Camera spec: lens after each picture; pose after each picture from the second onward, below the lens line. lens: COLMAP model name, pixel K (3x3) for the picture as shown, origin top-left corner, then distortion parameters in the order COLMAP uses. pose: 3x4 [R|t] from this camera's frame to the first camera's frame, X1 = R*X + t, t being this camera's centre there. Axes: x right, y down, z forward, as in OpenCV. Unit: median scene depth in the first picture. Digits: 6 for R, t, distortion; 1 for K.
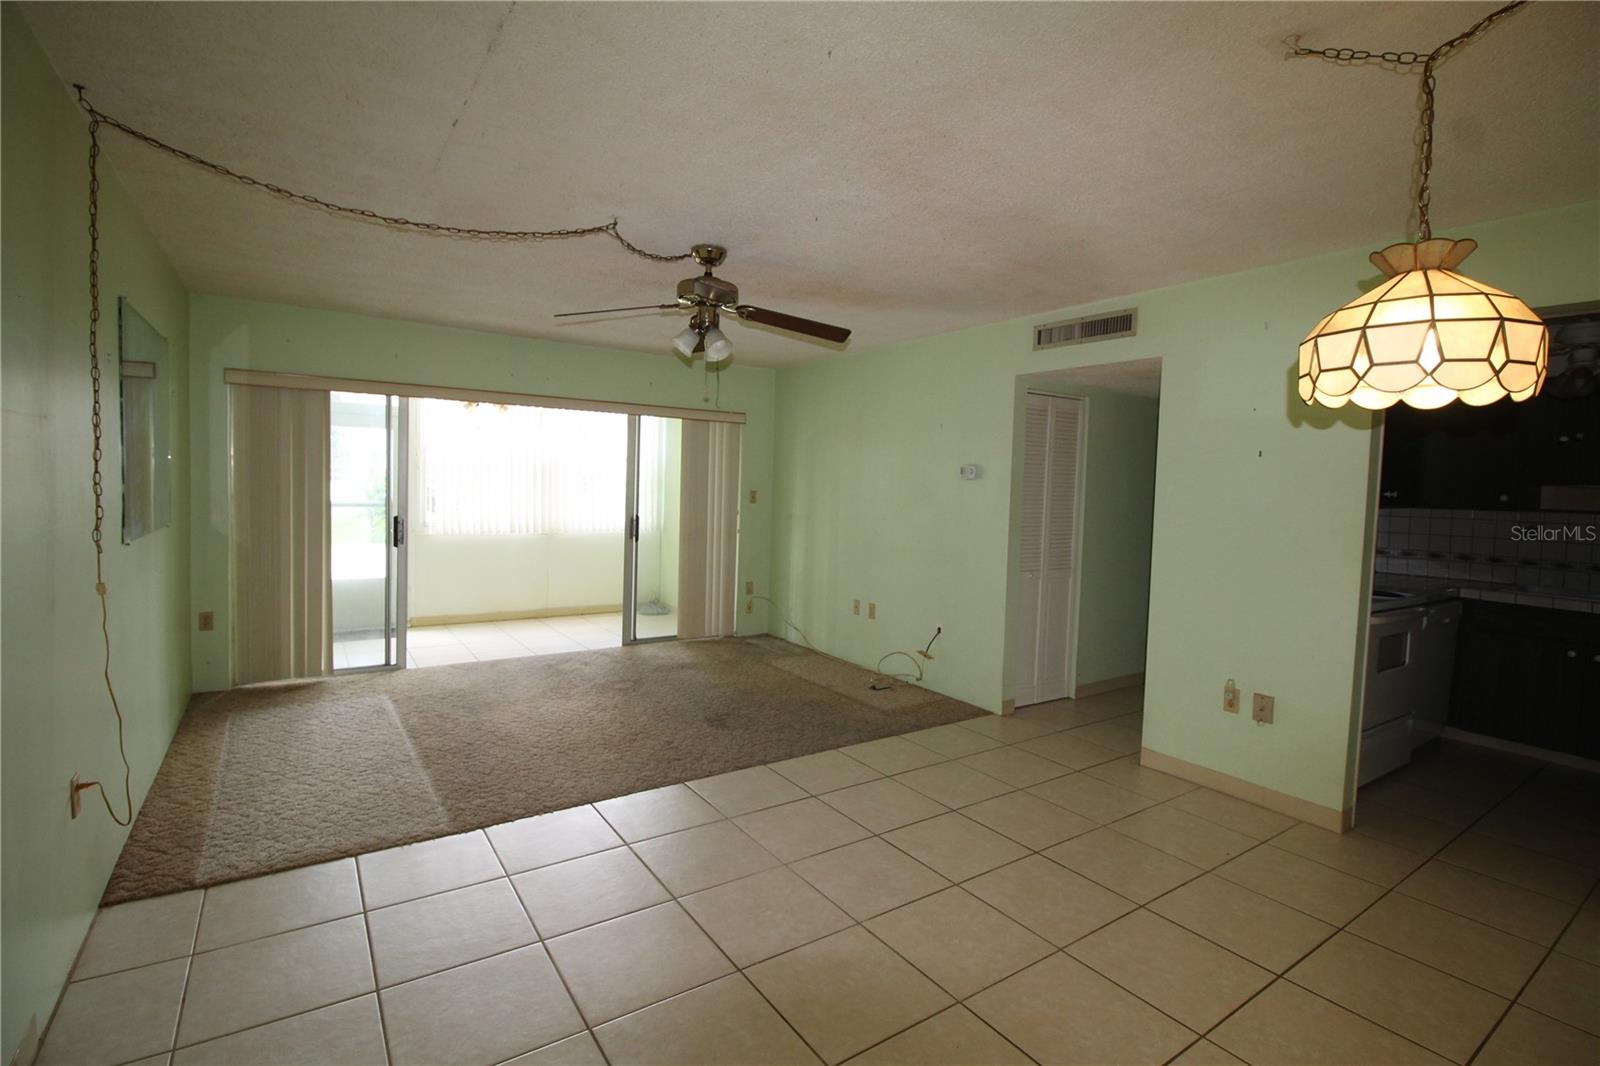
lens RADIAL K [[748.6, 0, 807.4], [0, 748.6, 522.1], [0, 0, 1]] dist [0.000928, -0.000319]
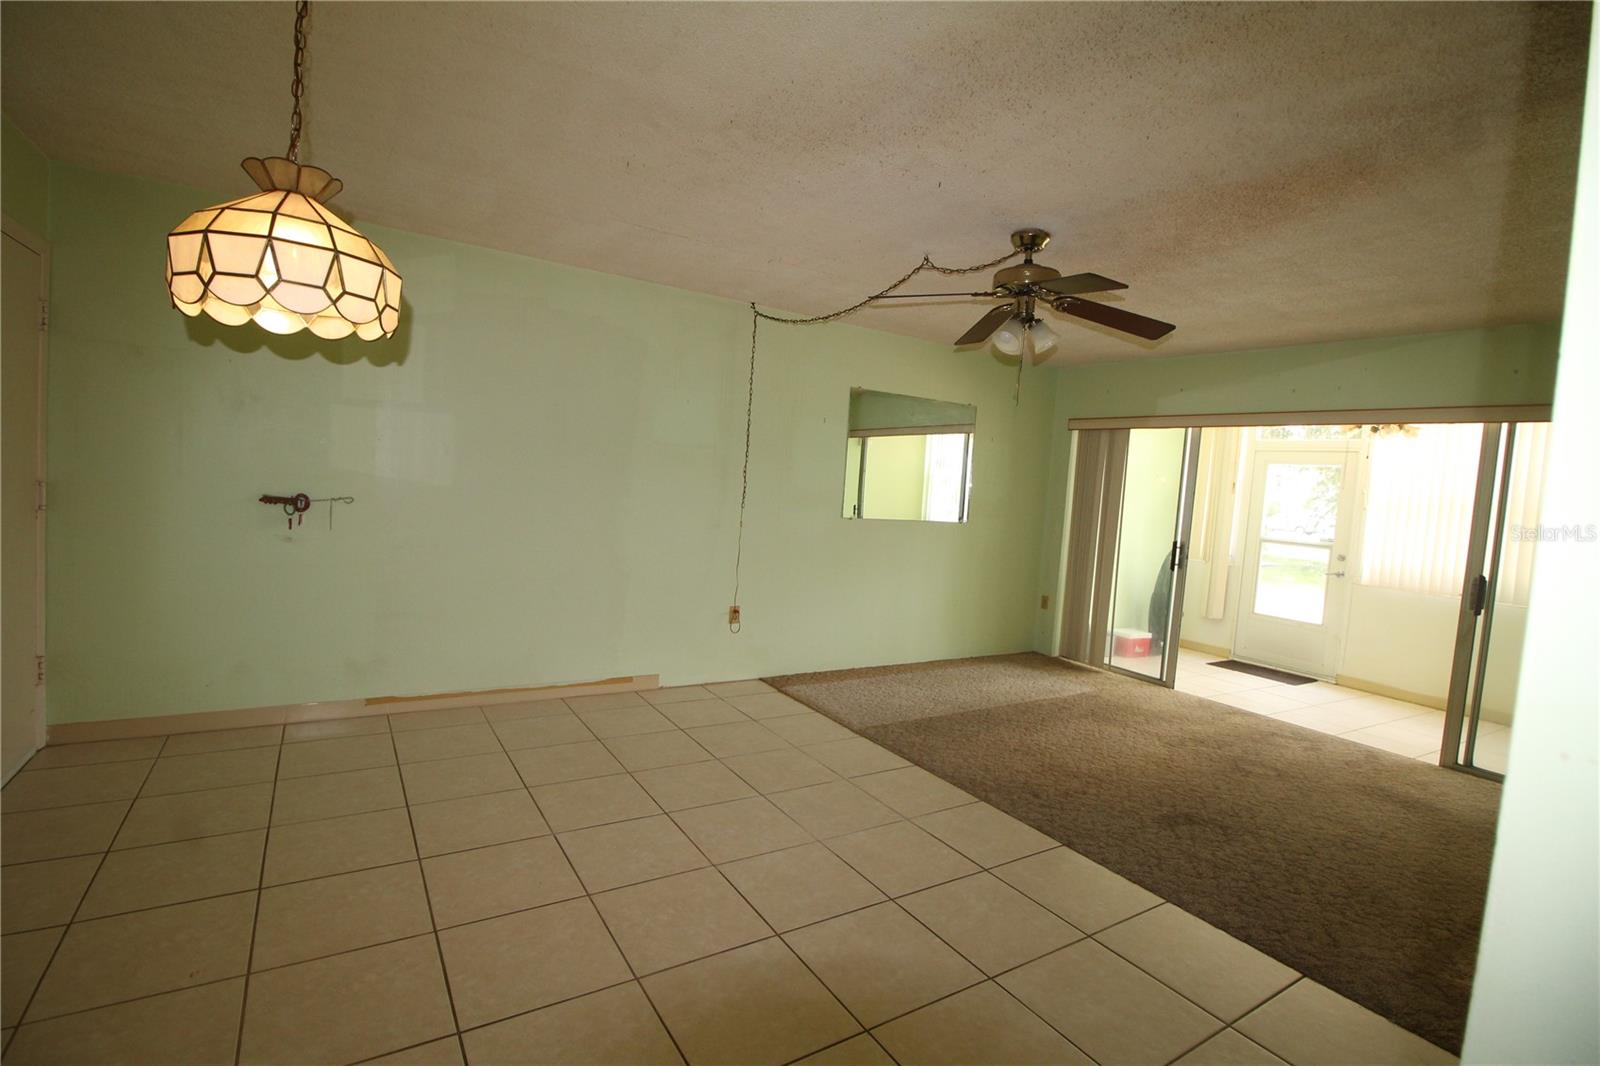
lens RADIAL K [[748.6, 0, 807.5], [0, 748.6, 536.2], [0, 0, 1]] dist [0.000928, -0.000319]
pose [[-0.027740, 0.047296, -0.998496, 0.568103], [-0.120277, 0.991465, 0.050305, -0.006312], [0.992353, 0.121491, -0.021814, 0.553664]]
